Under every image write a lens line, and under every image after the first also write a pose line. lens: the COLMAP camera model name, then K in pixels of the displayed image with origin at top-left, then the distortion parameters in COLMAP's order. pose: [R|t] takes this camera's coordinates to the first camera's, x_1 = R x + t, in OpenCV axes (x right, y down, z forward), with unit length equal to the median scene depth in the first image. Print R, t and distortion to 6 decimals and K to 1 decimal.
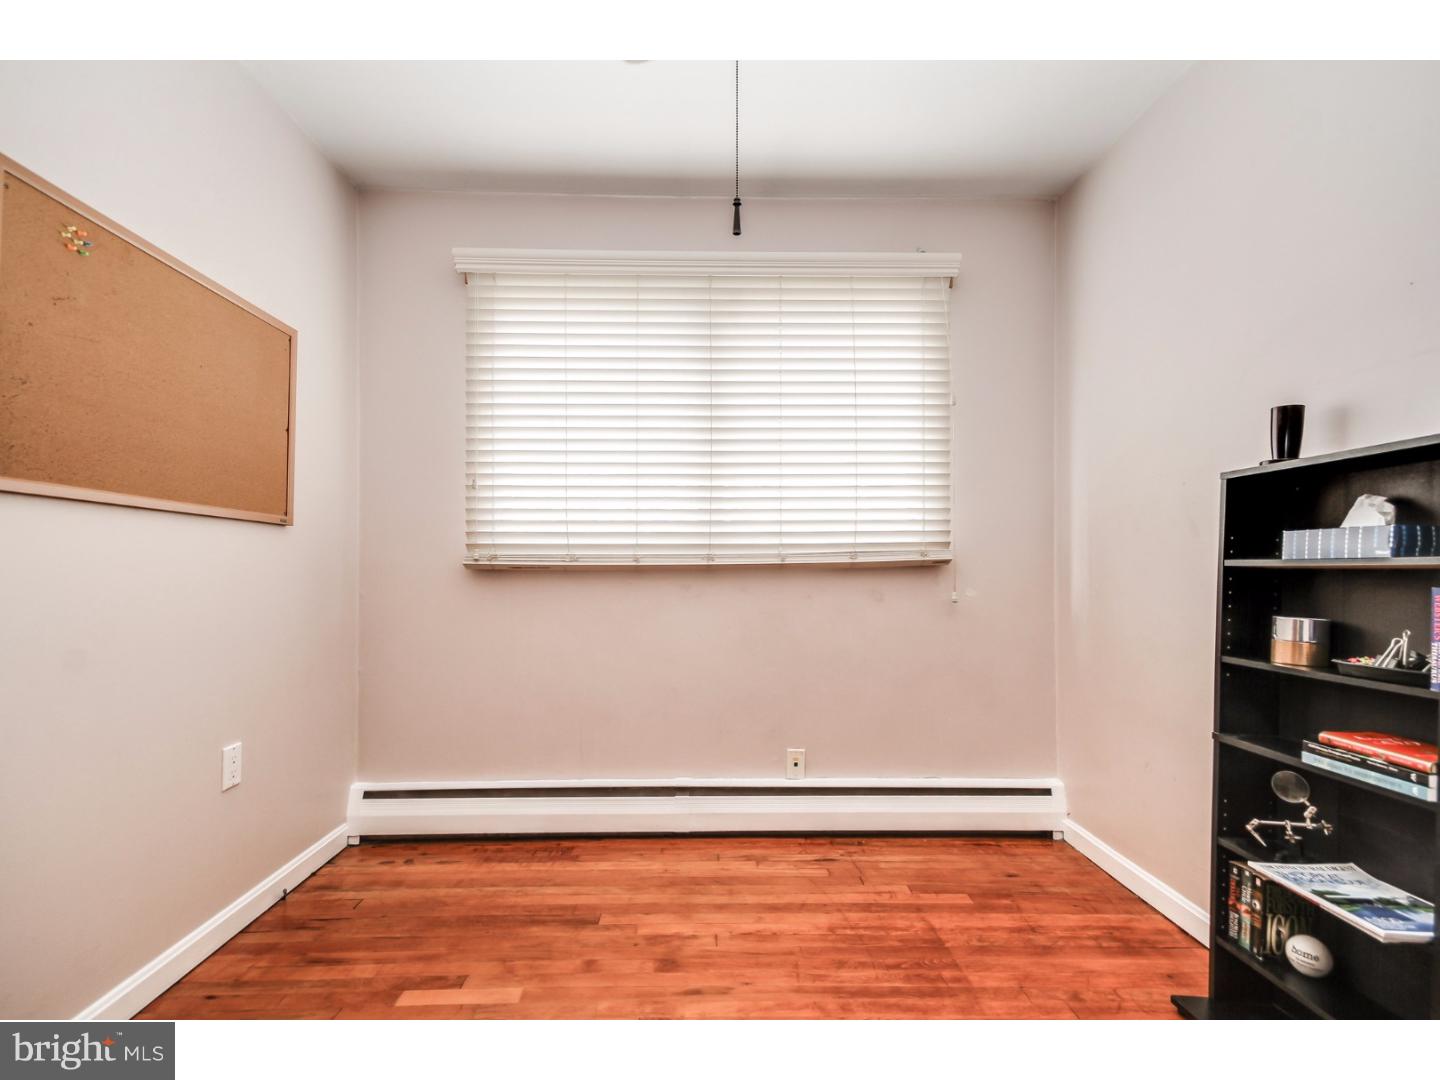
lens RADIAL K [[697.2, 0, 718.9], [0, 697.2, 560.4], [0, 0, 1]] dist [0.033864, -0.010292]
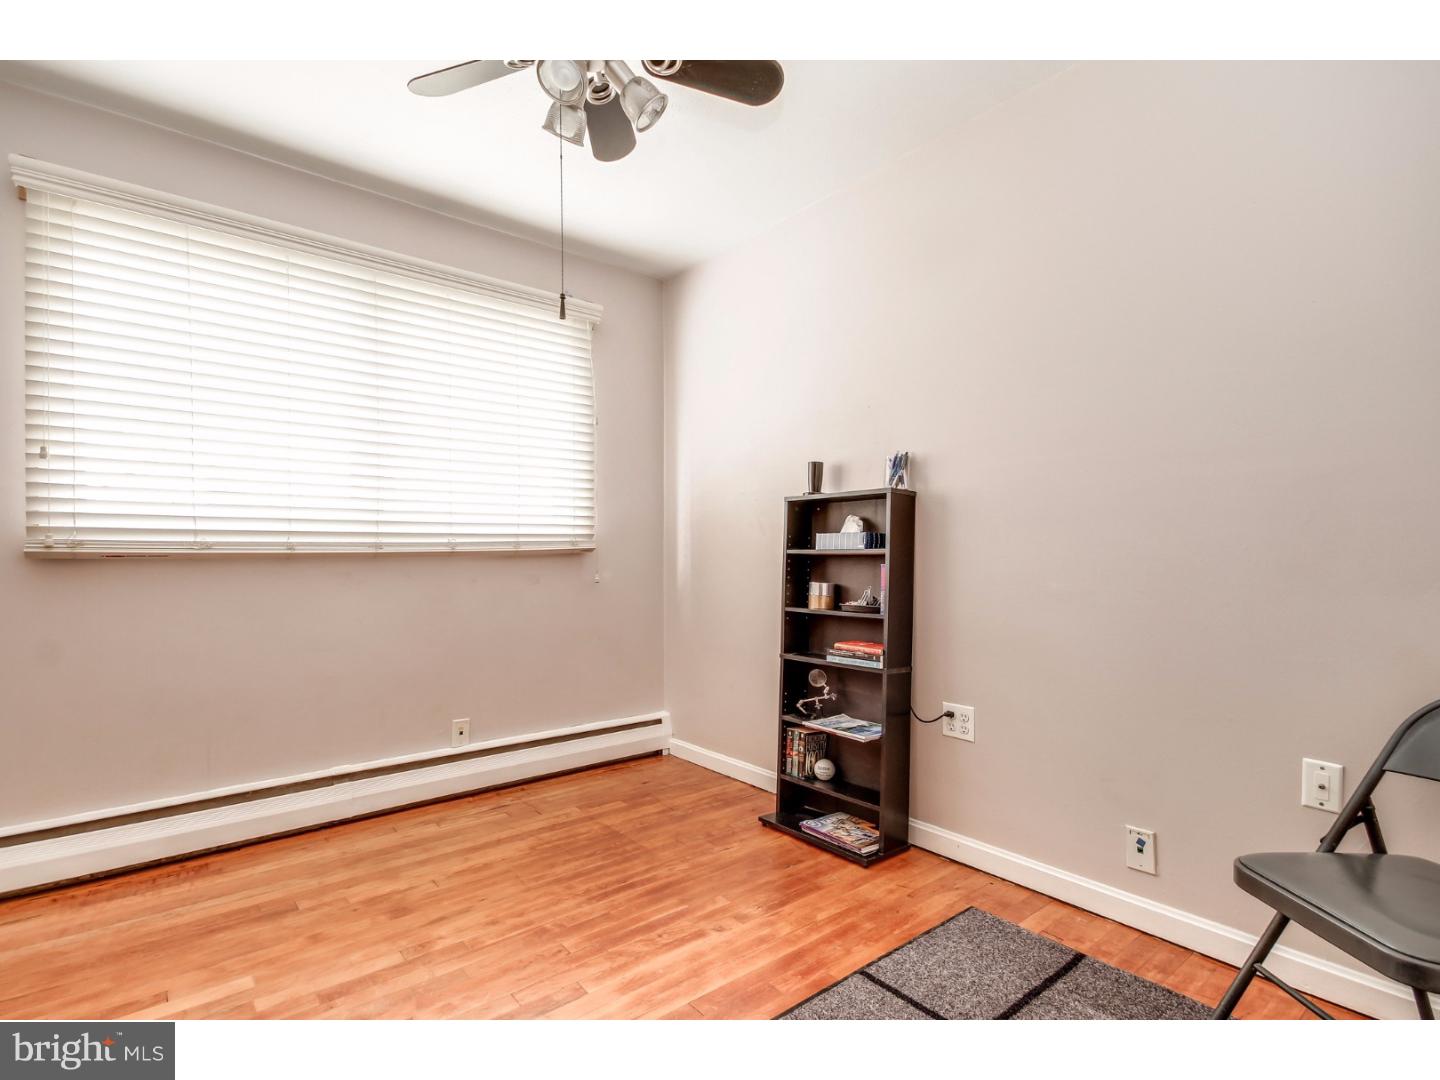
lens RADIAL K [[697.2, 0, 718.9], [0, 697.2, 560.4], [0, 0, 1]] dist [0.033864, -0.010292]
pose [[0.801308, -0.007479, 0.598205, -0.338767], [-0.003560, 0.999845, 0.017269, -0.003097], [-0.598241, -0.015967, 0.801157, -0.191011]]
